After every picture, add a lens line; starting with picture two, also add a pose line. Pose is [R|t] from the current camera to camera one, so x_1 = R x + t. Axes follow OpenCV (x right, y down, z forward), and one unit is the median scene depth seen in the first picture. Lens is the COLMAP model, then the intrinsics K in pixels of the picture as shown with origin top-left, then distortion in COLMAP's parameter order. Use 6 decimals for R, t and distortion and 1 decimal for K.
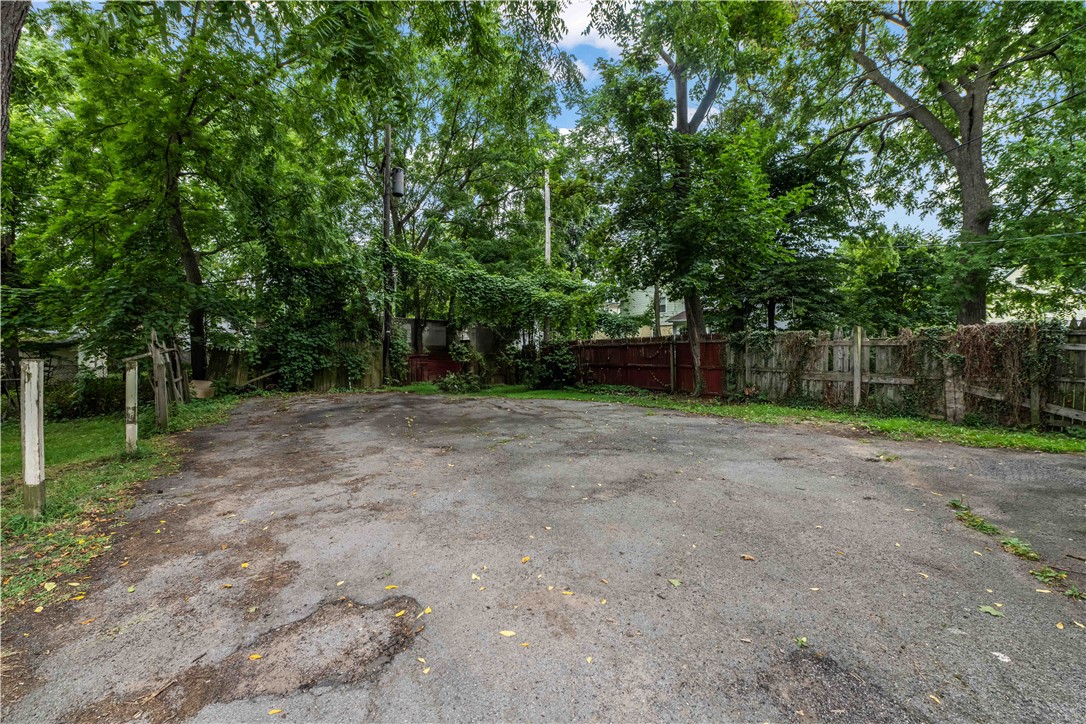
lens RADIAL K [[441.4, 0, 544.7], [0, 441.4, 361.0], [0, 0, 1]] dist [-0.007946, -0.000799]
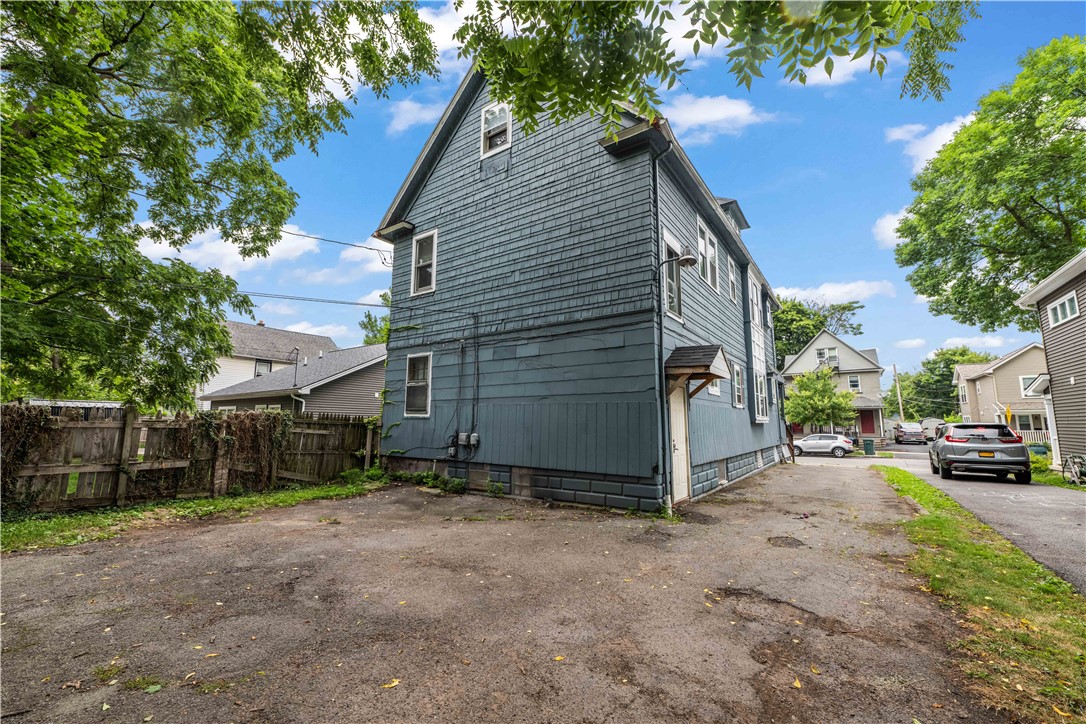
lens RADIAL K [[441.4, 0, 557.8], [0, 441.4, 356.0], [0, 0, 1]] dist [-0.007946, -0.000799]
pose [[-0.424313, 0.144062, 0.893983, -1.140208], [0.021014, 0.988564, -0.149329, -0.072511], [-0.905272, -0.044577, -0.422488, 1.536668]]
